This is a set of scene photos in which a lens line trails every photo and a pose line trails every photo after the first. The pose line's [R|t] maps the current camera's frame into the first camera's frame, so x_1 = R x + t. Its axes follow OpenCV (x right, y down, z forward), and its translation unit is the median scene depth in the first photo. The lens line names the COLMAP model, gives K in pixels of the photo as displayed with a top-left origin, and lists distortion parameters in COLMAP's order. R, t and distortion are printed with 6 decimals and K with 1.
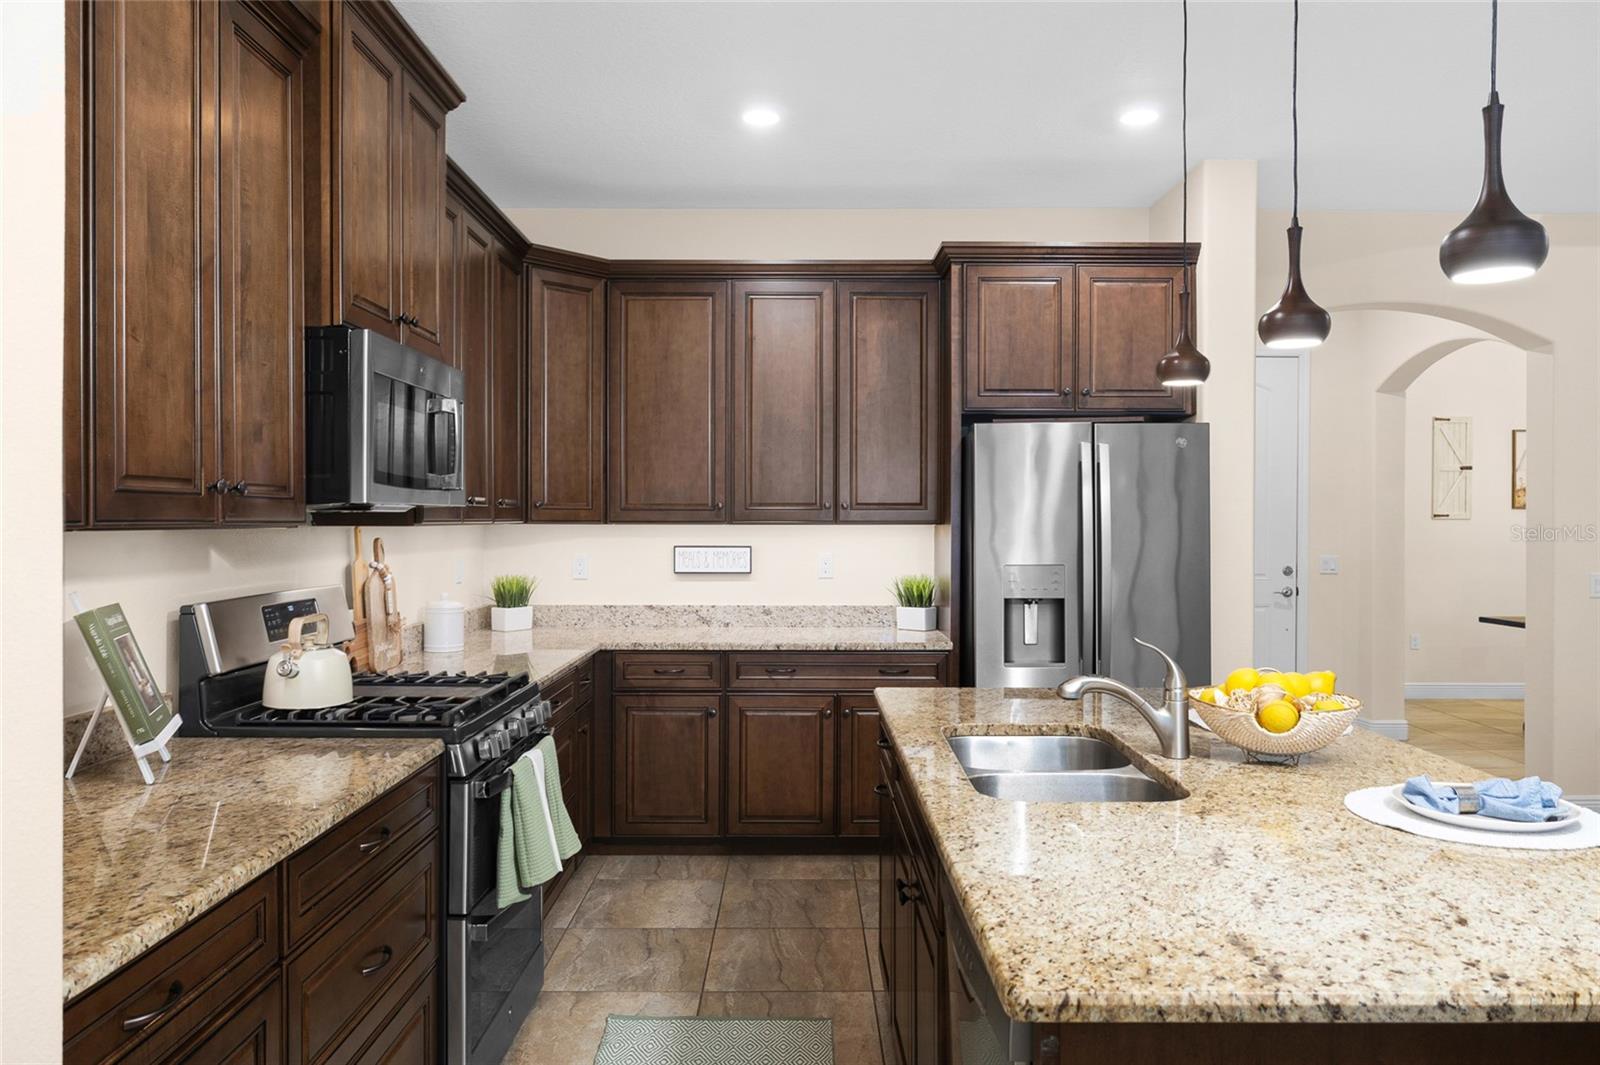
lens RADIAL K [[1098.3, 0, 801.4], [0, 1098.3, 531.7], [0, 0, 1]] dist [-0.001130, -0.002245]
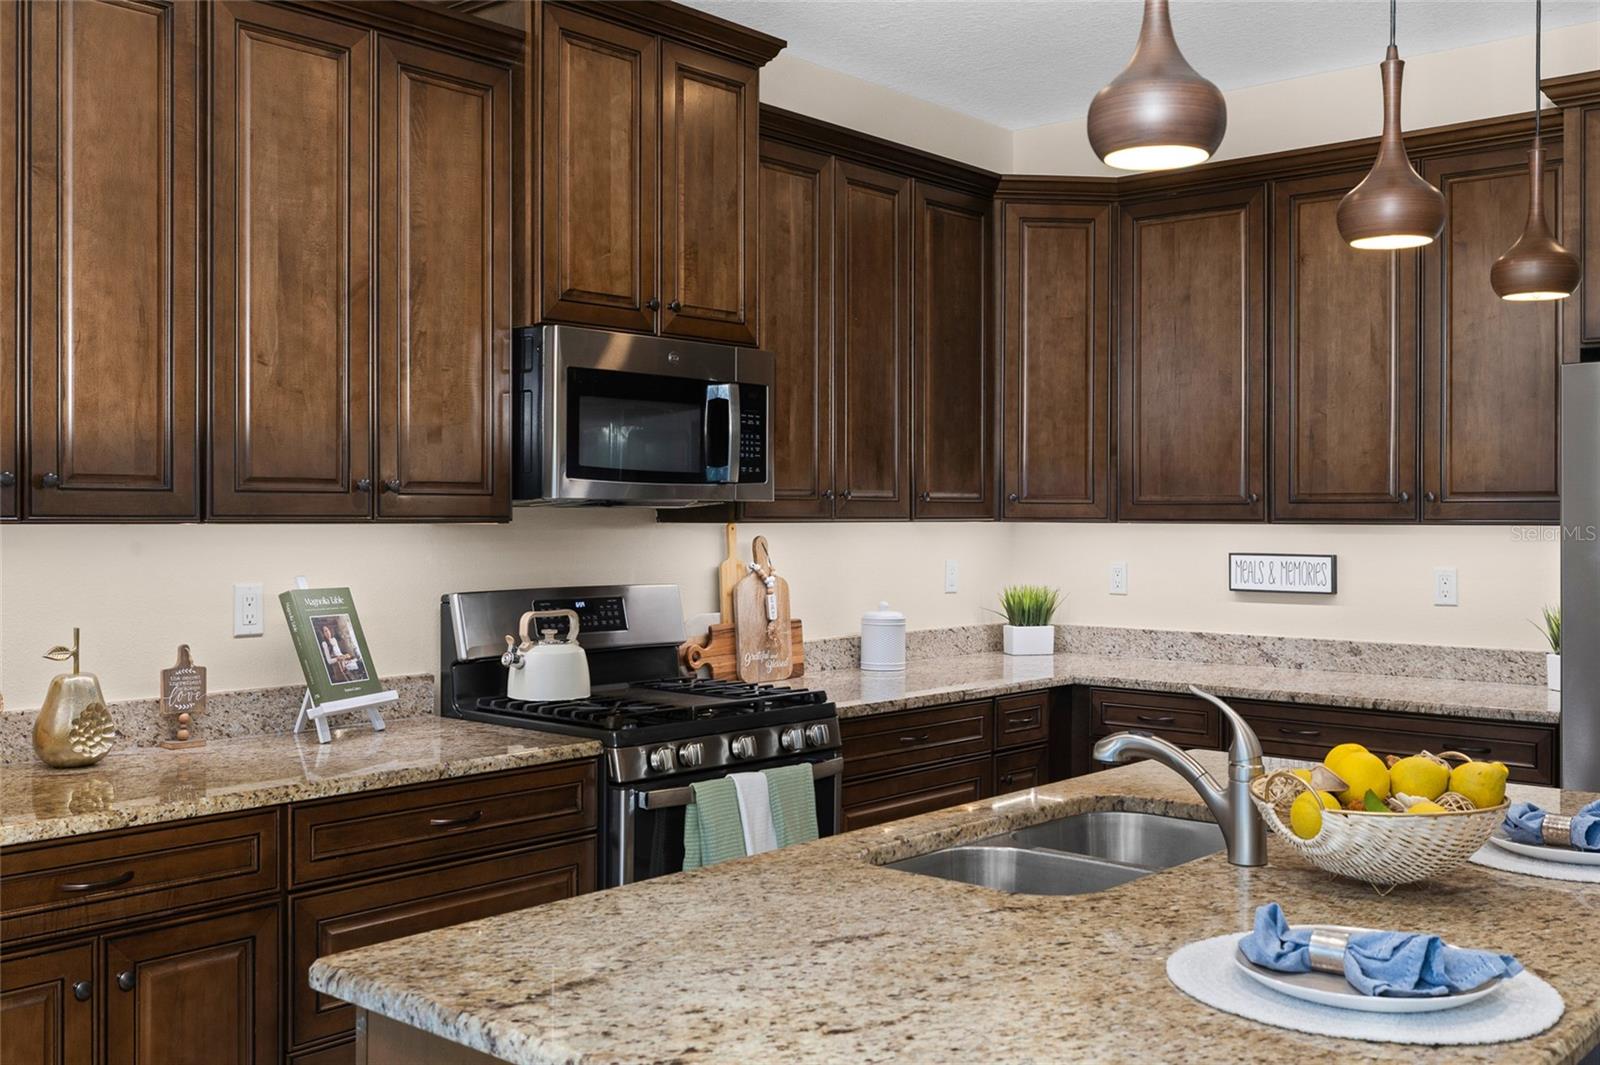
lens RADIAL K [[1553.3, 0, 804.9], [0, 1553.3, 525.9], [0, 0, 1]] dist [0.007338, 0.000000]
pose [[0.758957, 0.004731, -0.651123, 0.376418], [-0.008645, 0.999959, -0.002810, 0.000485], [0.651083, 0.007761, 0.758967, 0.039061]]
